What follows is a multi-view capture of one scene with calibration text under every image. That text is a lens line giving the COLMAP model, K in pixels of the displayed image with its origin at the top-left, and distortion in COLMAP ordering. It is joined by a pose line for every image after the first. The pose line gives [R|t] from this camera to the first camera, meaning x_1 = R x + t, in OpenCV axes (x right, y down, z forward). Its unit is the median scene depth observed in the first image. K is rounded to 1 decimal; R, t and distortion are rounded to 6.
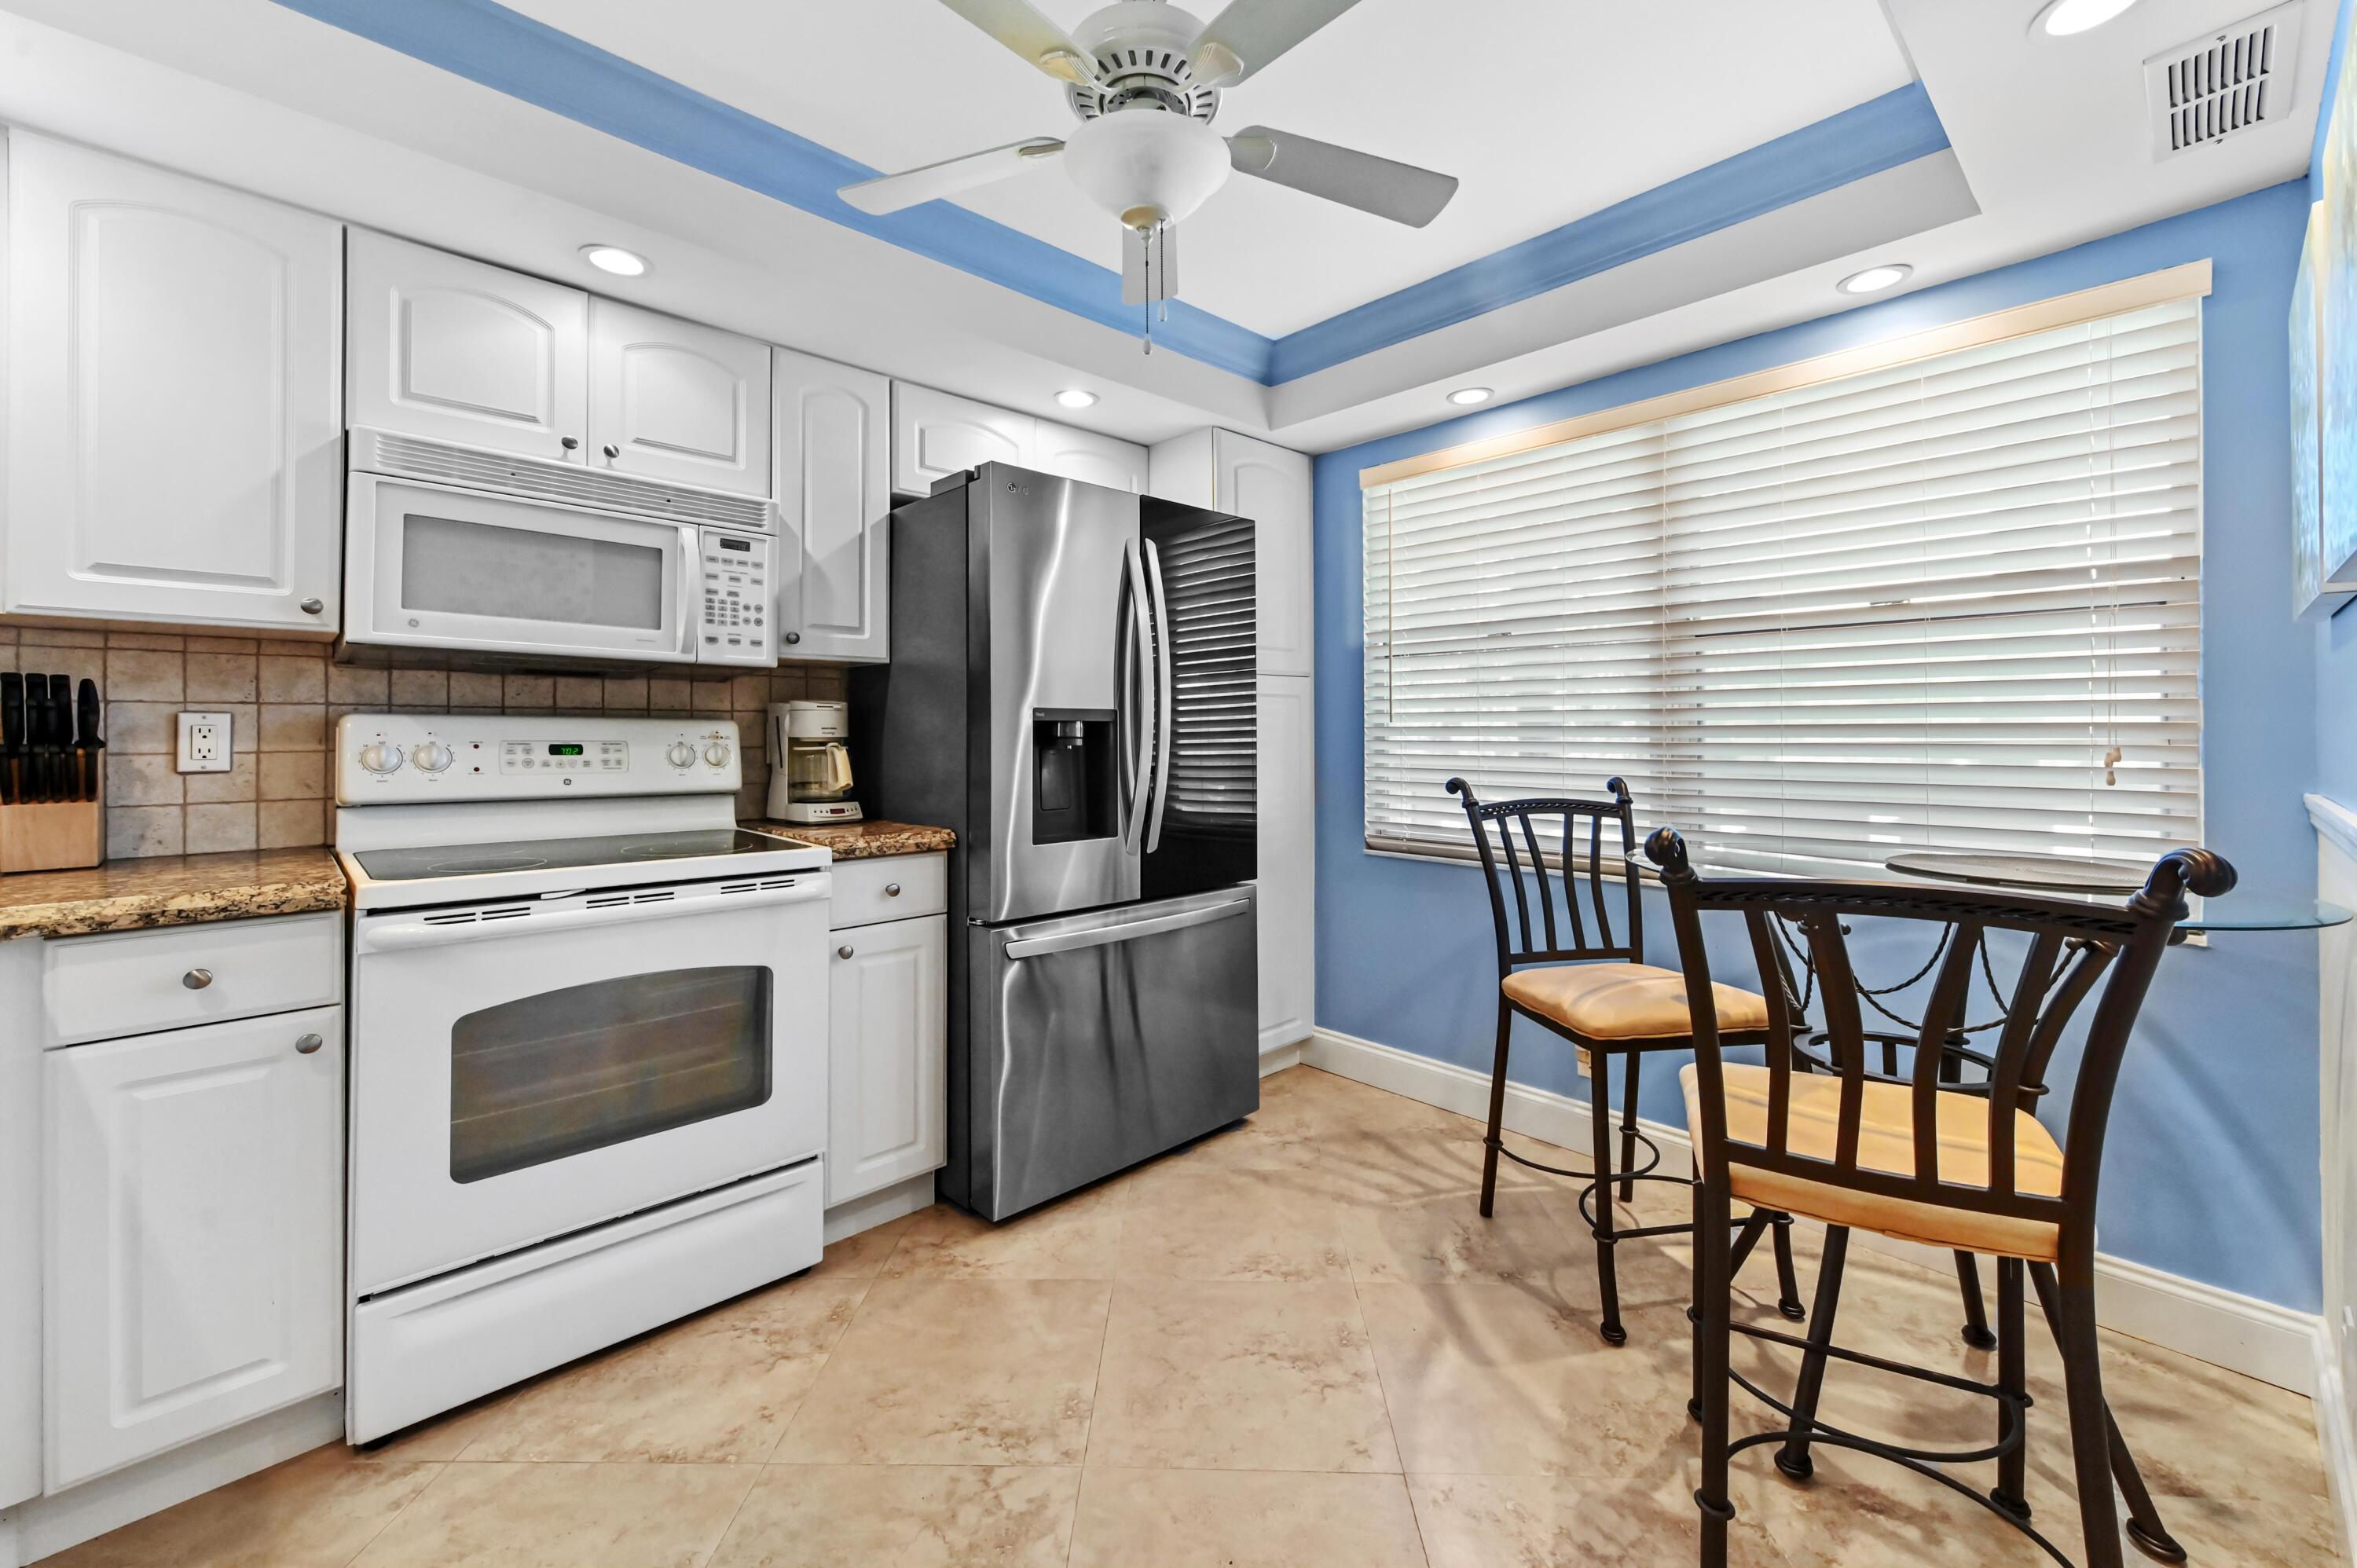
lens RADIAL K [[939.5, 0, 1142.0], [0, 939.5, 744.6], [0, 0, 1]] dist [0.014822, -0.000333]
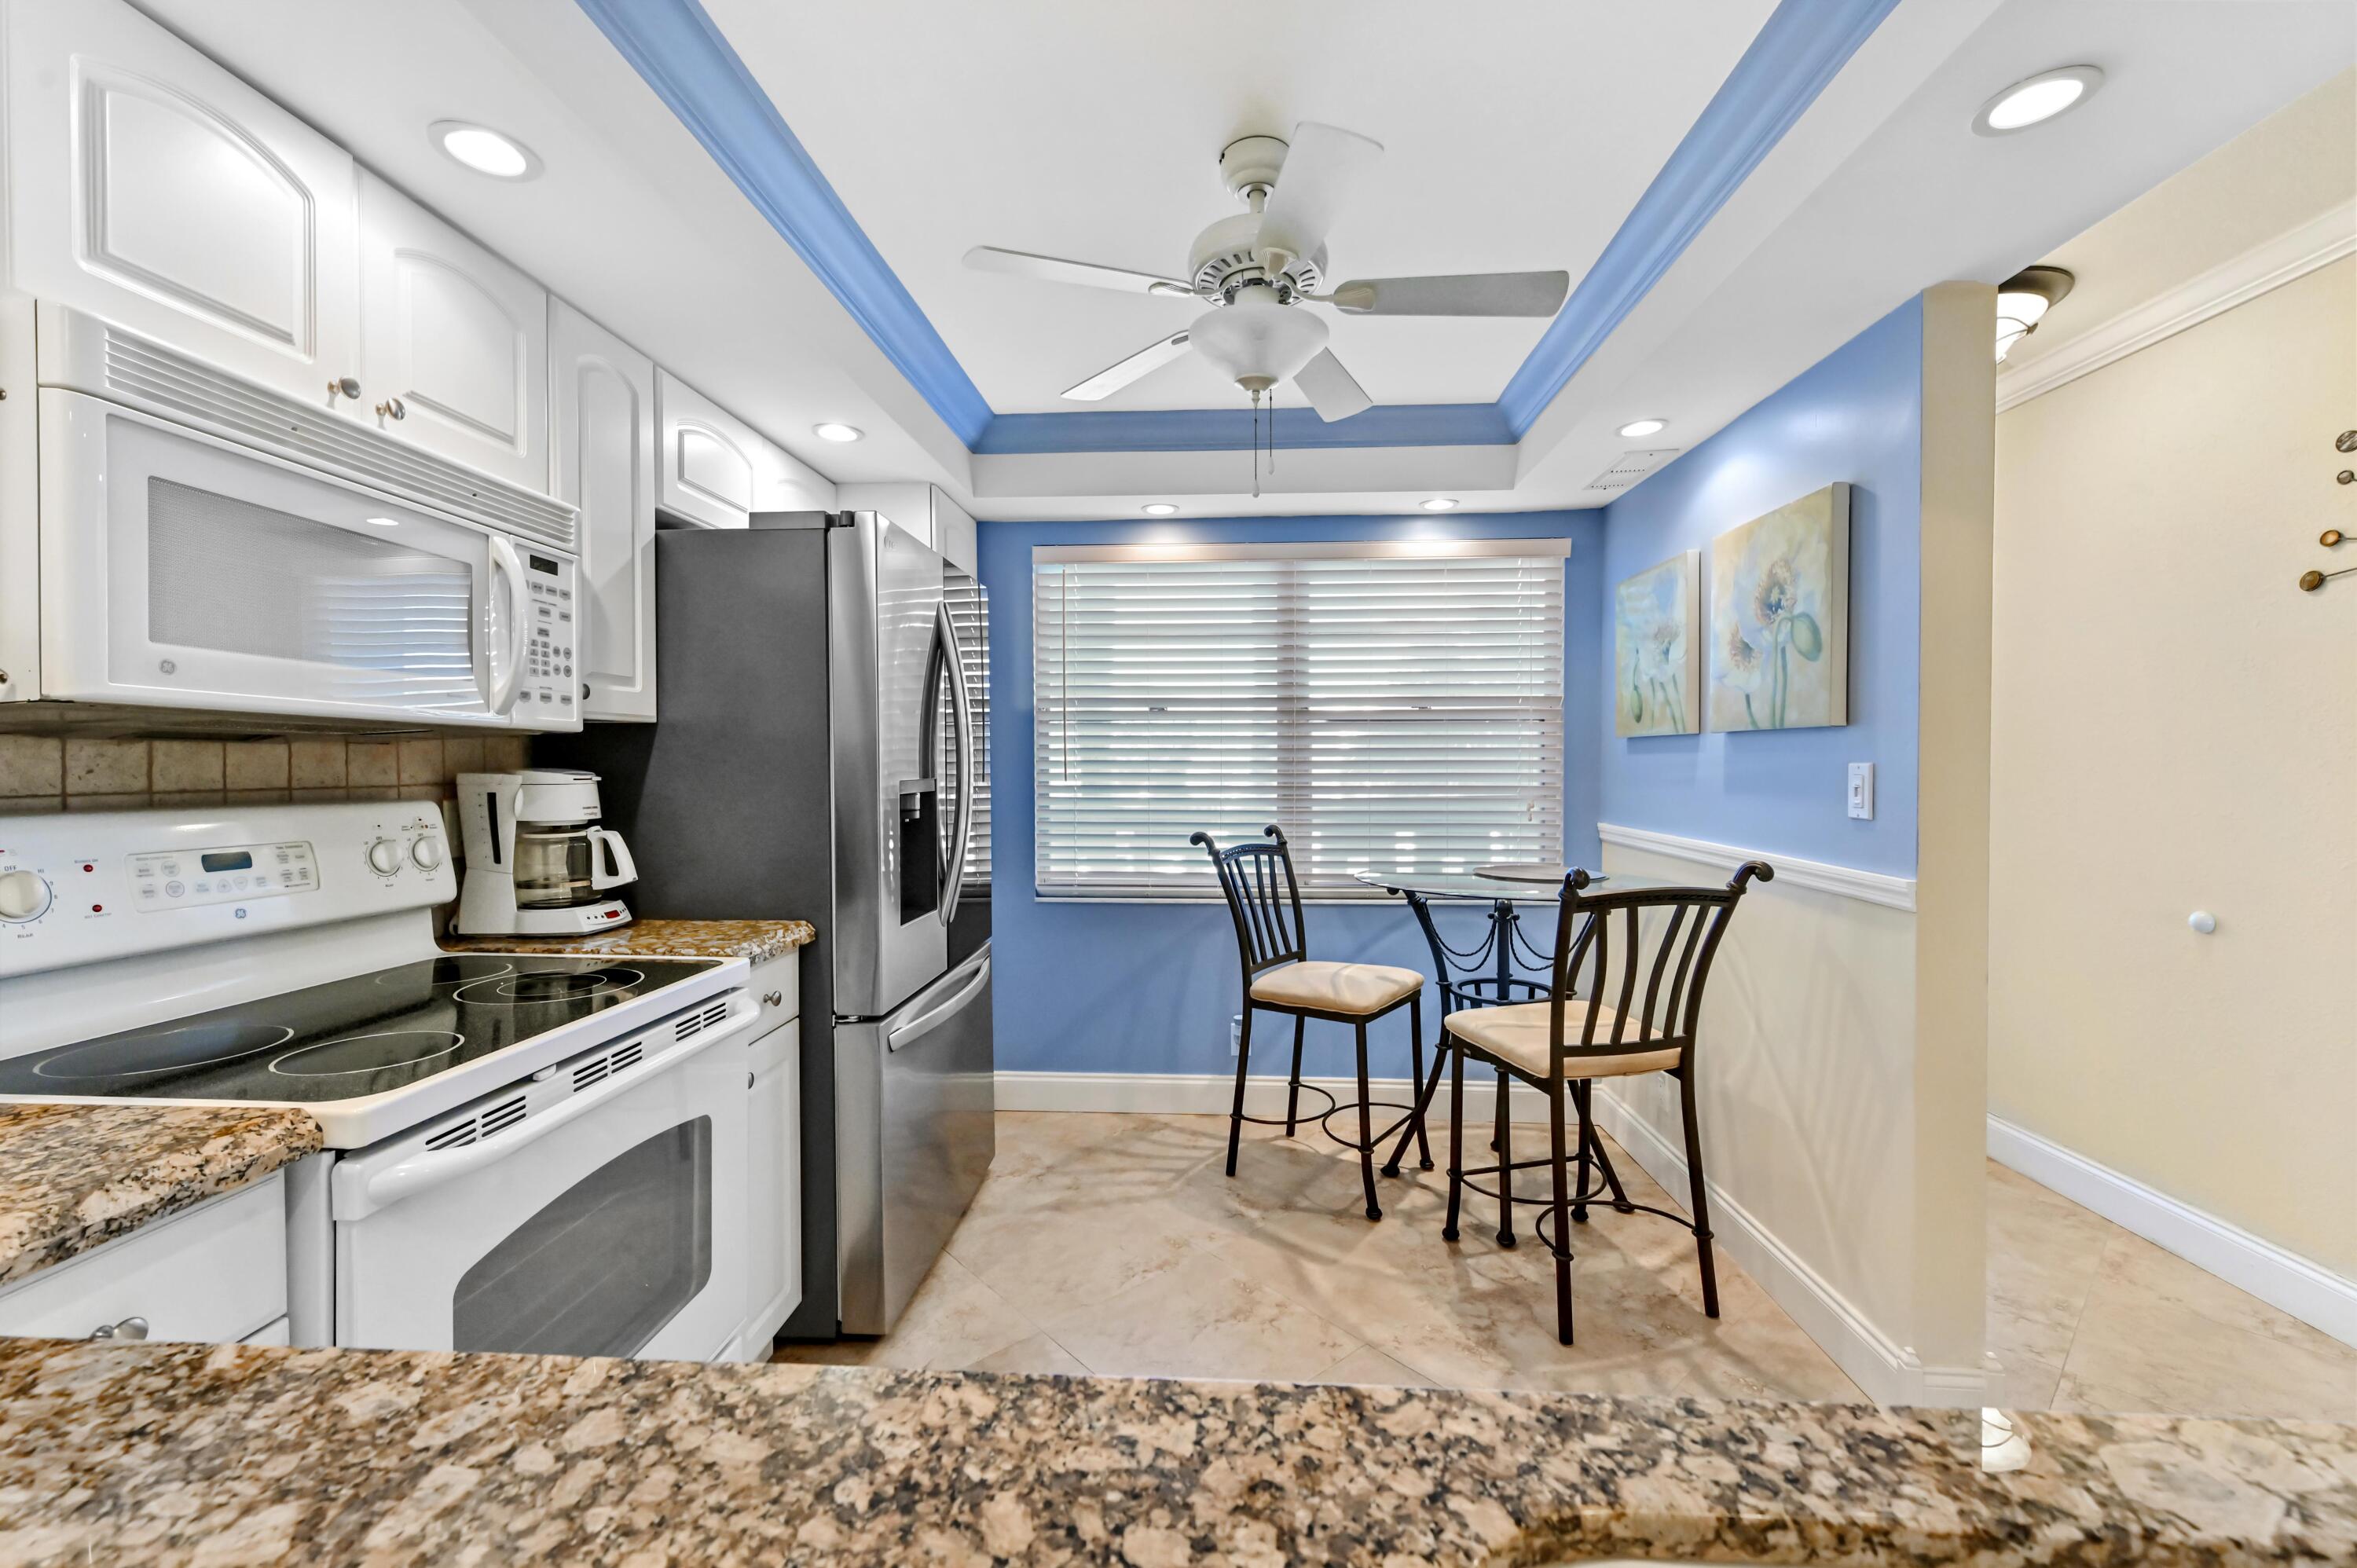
lens RADIAL K [[973.3, 0, 1165.2], [0, 973.3, 795.9], [0, 0, 1]] dist [0.003869, -0.000066]
pose [[0.726198, -0.025012, 0.687030, -0.606751], [0.009458, 0.999607, 0.026395, -0.048692], [-0.687420, -0.012670, 0.726149, 0.119703]]
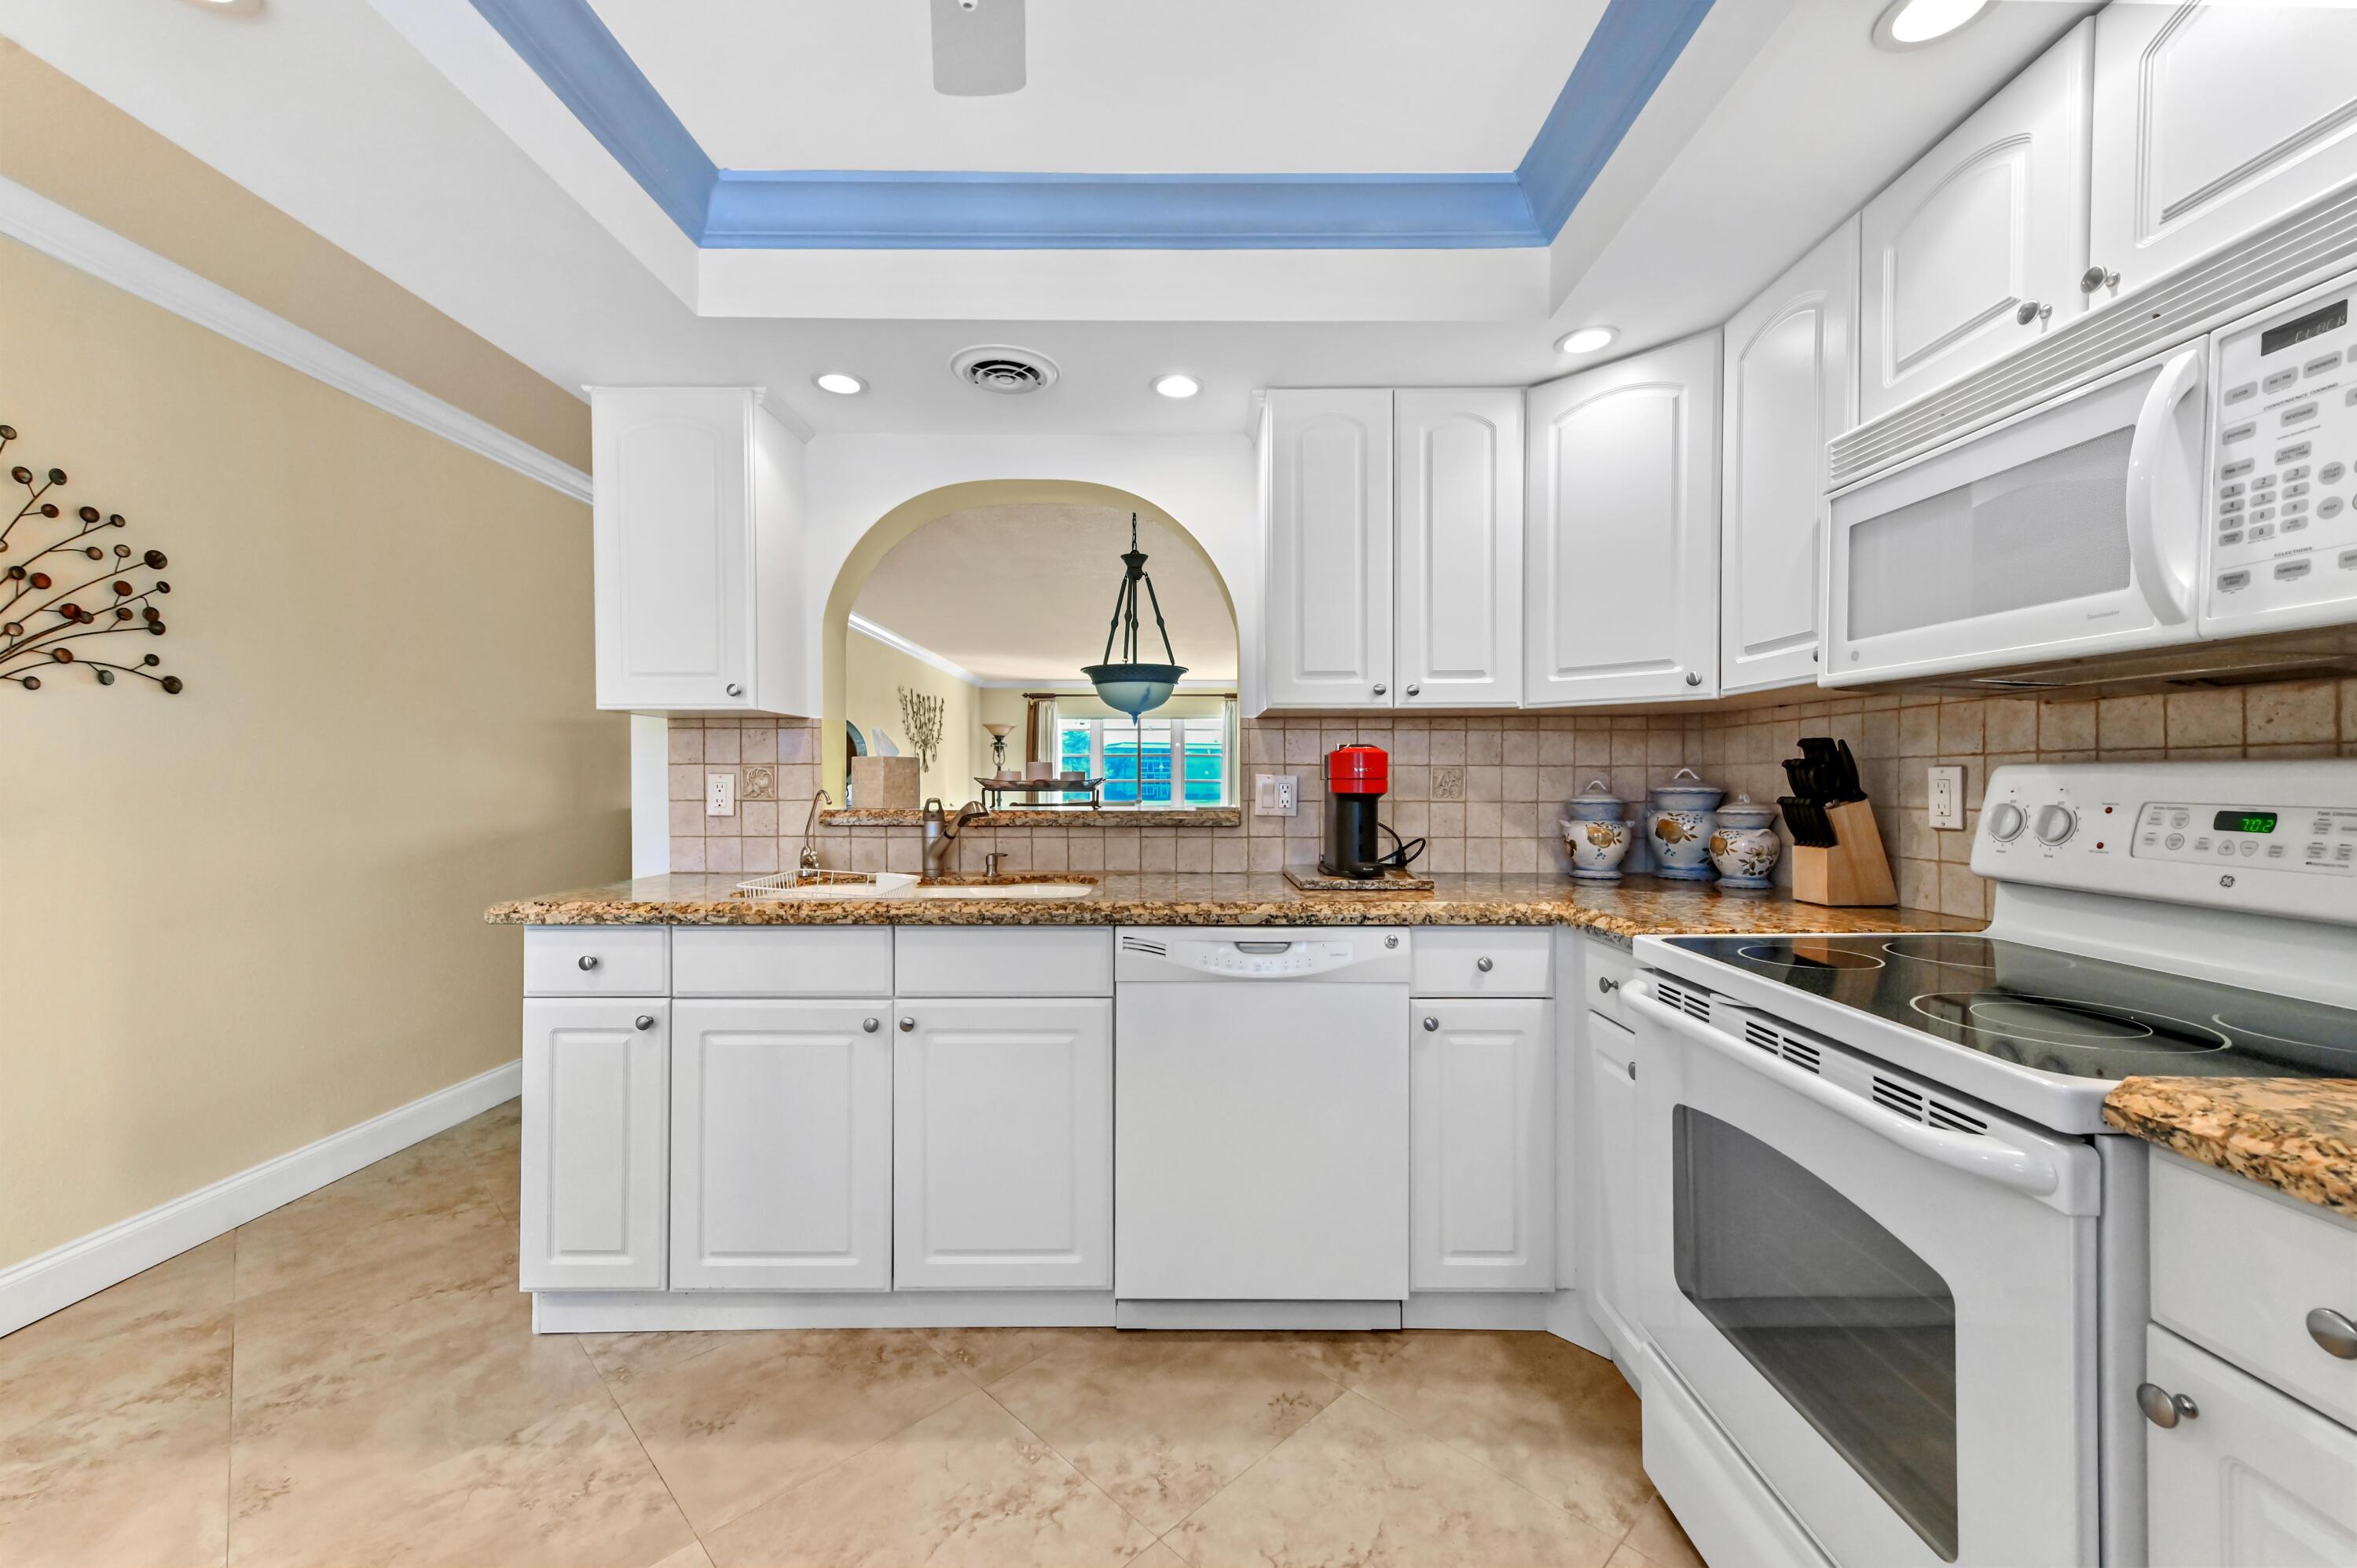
lens RADIAL K [[953.2, 0, 1172.7], [0, 953.2, 797.1], [0, 0, 1]] dist [0.015255, -0.000110]
pose [[-0.680570, 0.013394, -0.732561, 0.207385], [-0.007269, 0.999660, 0.025031, -0.017994], [0.732647, 0.022361, -0.680241, 0.936085]]
